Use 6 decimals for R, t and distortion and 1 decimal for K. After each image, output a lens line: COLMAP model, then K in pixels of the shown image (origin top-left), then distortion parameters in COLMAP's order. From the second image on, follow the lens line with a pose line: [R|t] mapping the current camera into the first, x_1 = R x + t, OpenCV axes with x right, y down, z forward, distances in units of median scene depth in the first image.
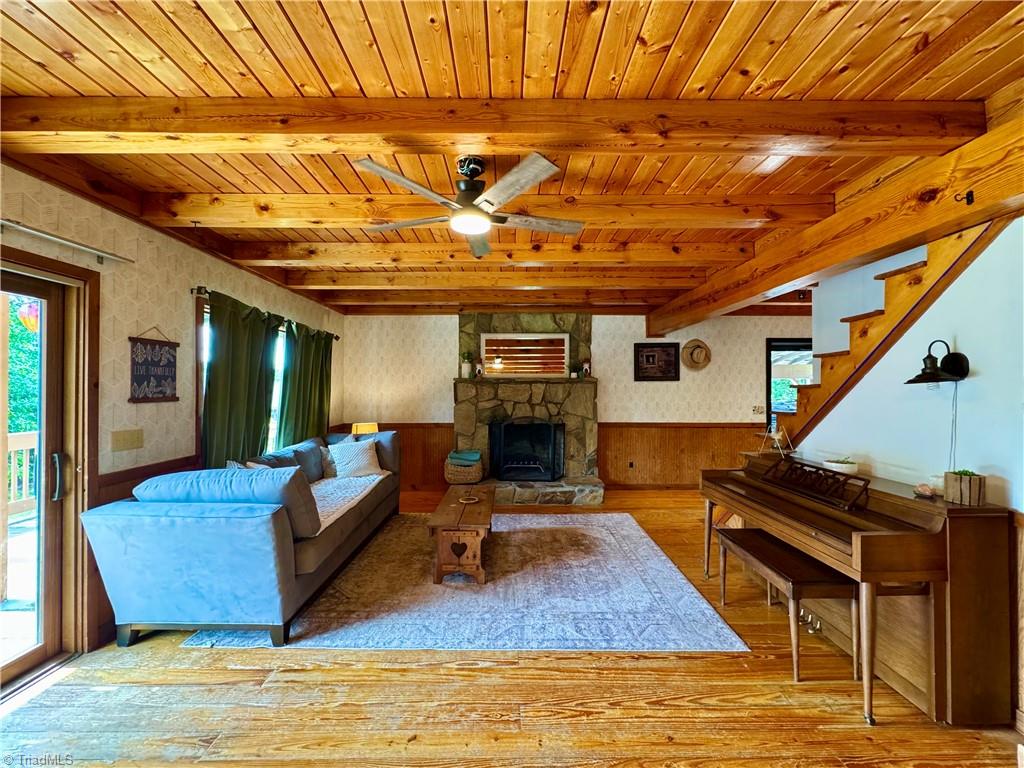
lens RADIAL K [[408.8, 0, 511.6], [0, 408.8, 385.5], [0, 0, 1]] dist [-0.003176, 0.000465]
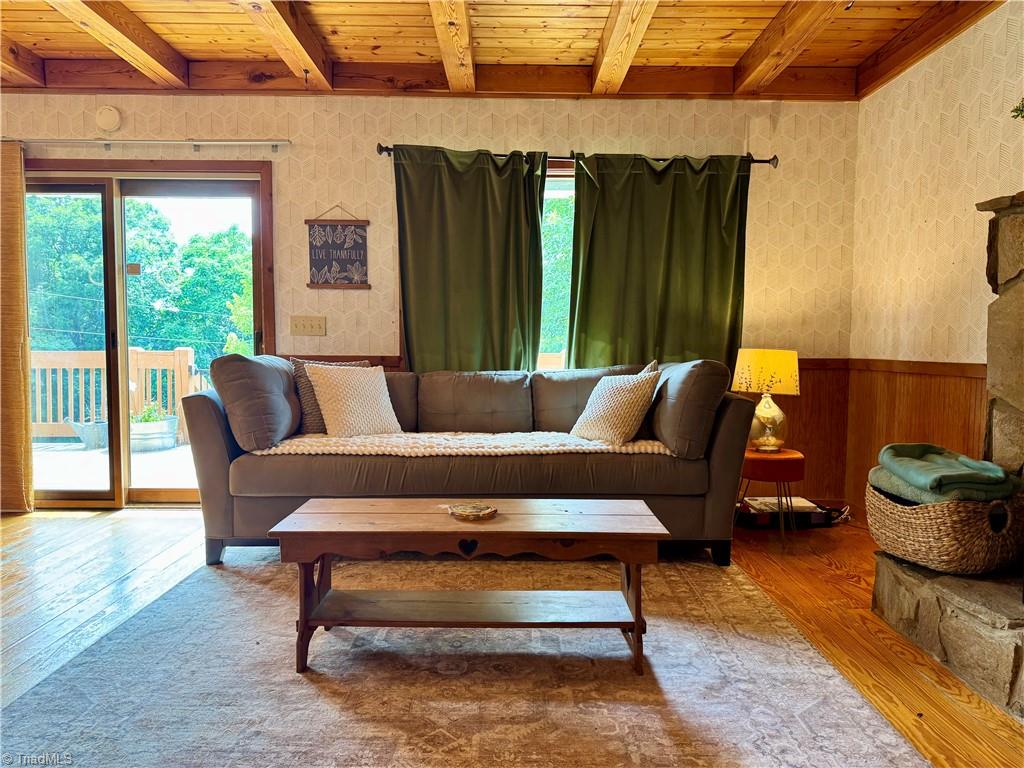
lens RADIAL K [[720.2, 0, 512.9], [0, 720.2, 388.7], [0, 0, 1]] dist [0.029988, -0.023886]
pose [[0.000616, 0.064371, -0.997926, 0.530115], [0.001100, 0.997925, 0.064371, 0.112033], [0.999999, -0.001138, 0.000544, 0.965202]]
